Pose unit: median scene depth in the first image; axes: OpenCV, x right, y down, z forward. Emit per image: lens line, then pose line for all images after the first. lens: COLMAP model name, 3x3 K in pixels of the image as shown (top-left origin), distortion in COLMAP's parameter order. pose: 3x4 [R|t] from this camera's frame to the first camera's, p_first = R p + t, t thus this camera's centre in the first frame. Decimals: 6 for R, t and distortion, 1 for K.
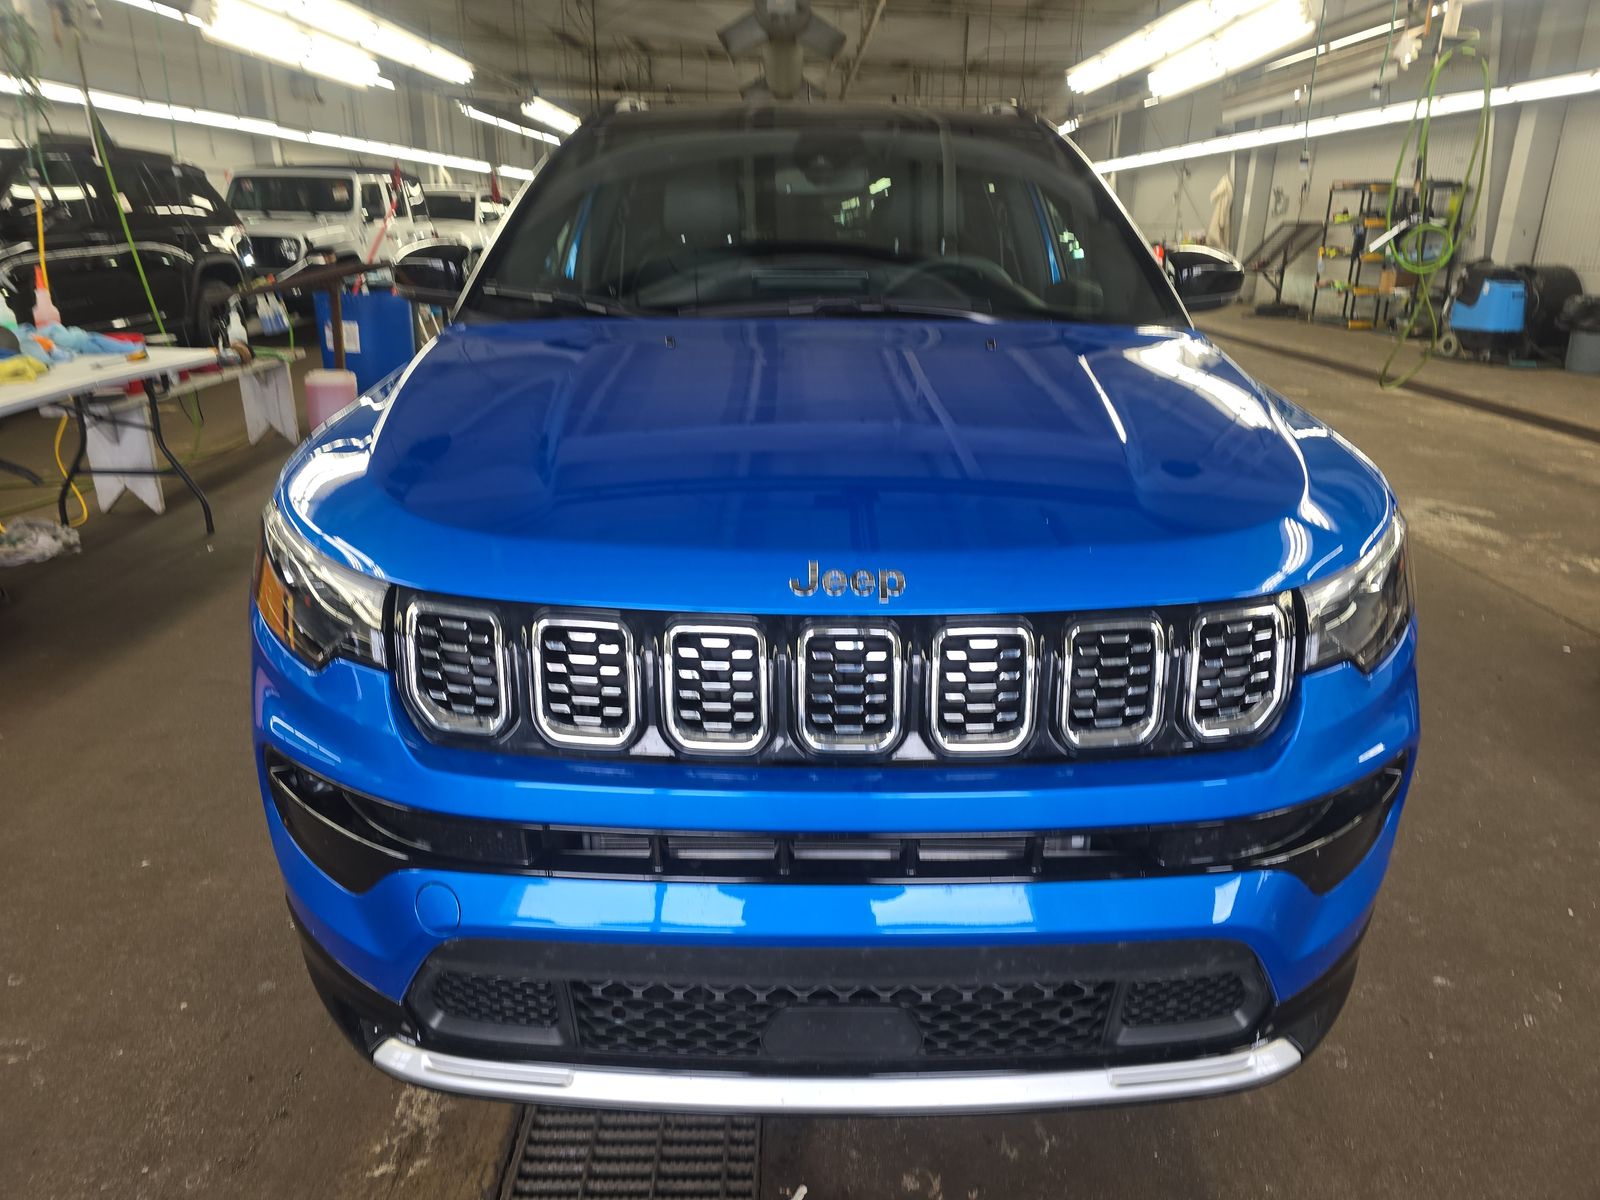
lens RADIAL K [[1052.1, 0, 800.0], [0, 1052.1, 600.0], [0, 0, 1]] dist [-0.017225, -0.002329]
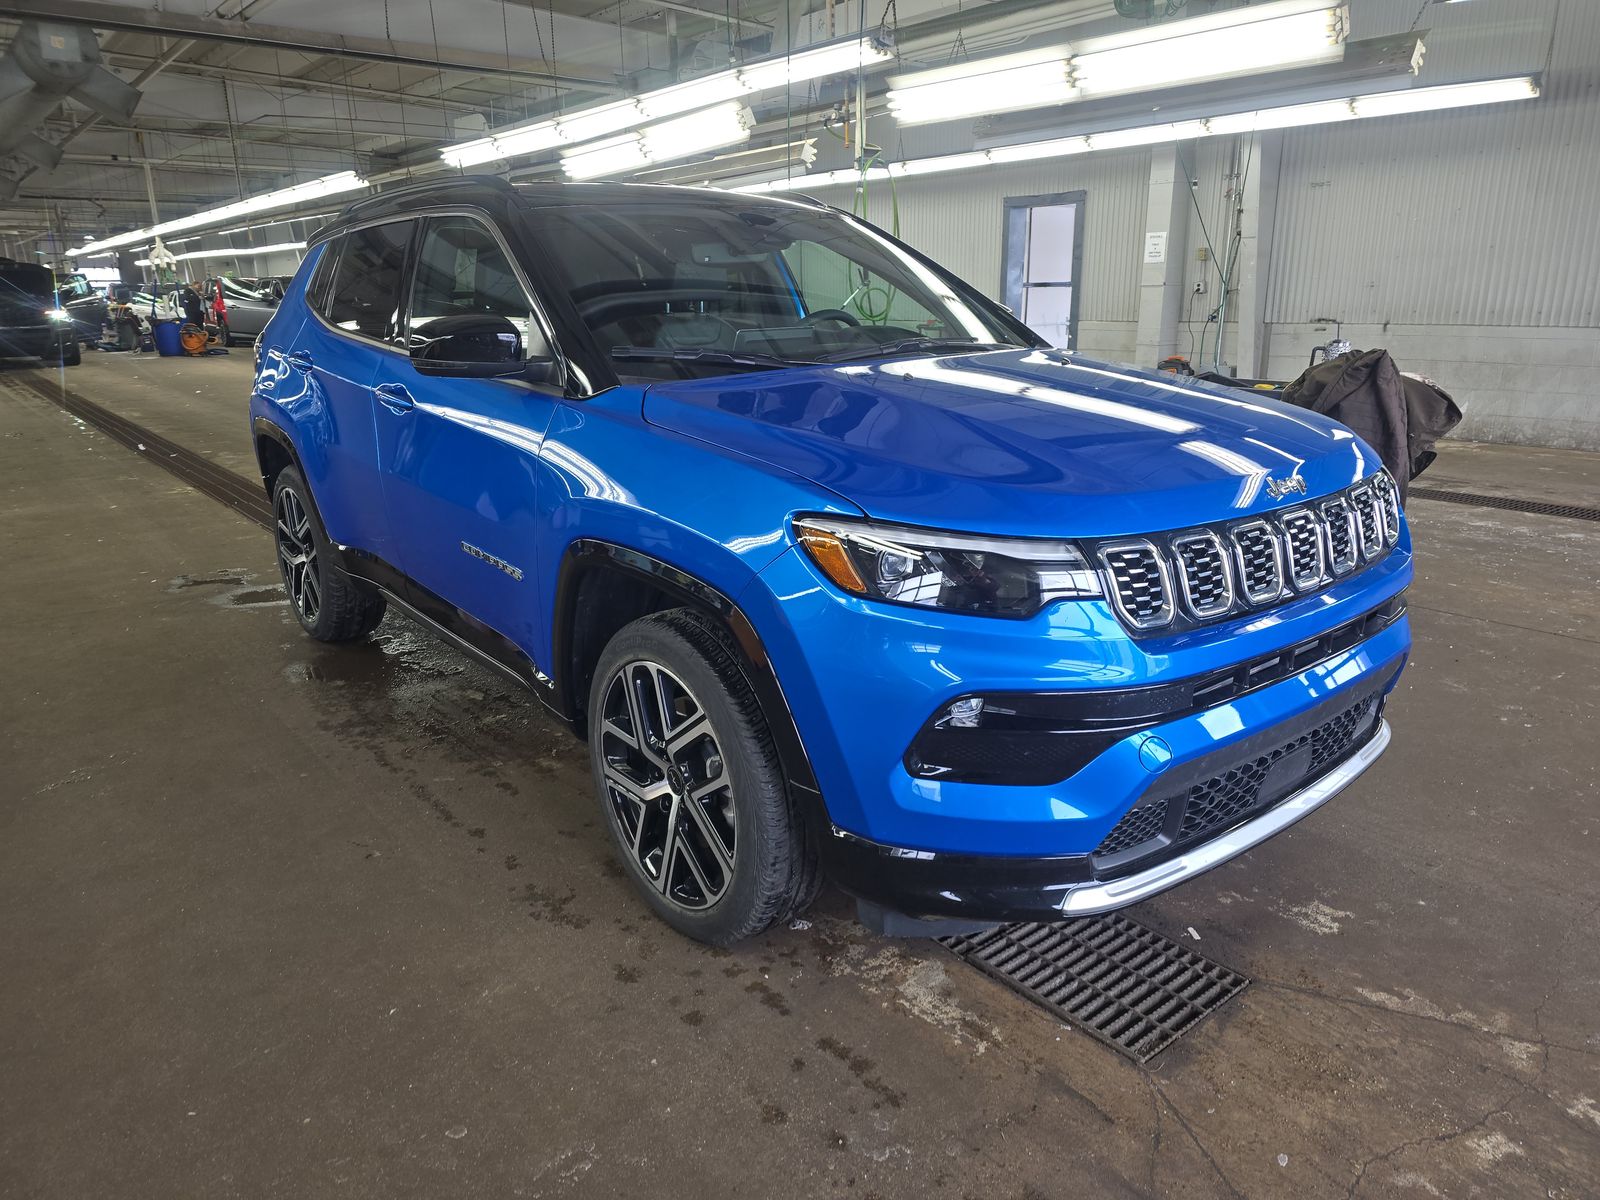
lens RADIAL K [[1052.1, 0, 800.0], [0, 1052.1, 600.0], [0, 0, 1]] dist [-0.017225, -0.002329]
pose [[0.788160, -0.179857, 0.588605, -1.237500], [0.215349, 0.976486, 0.010021, -0.023569], [-0.576566, 0.118857, 0.808359, 0.080508]]
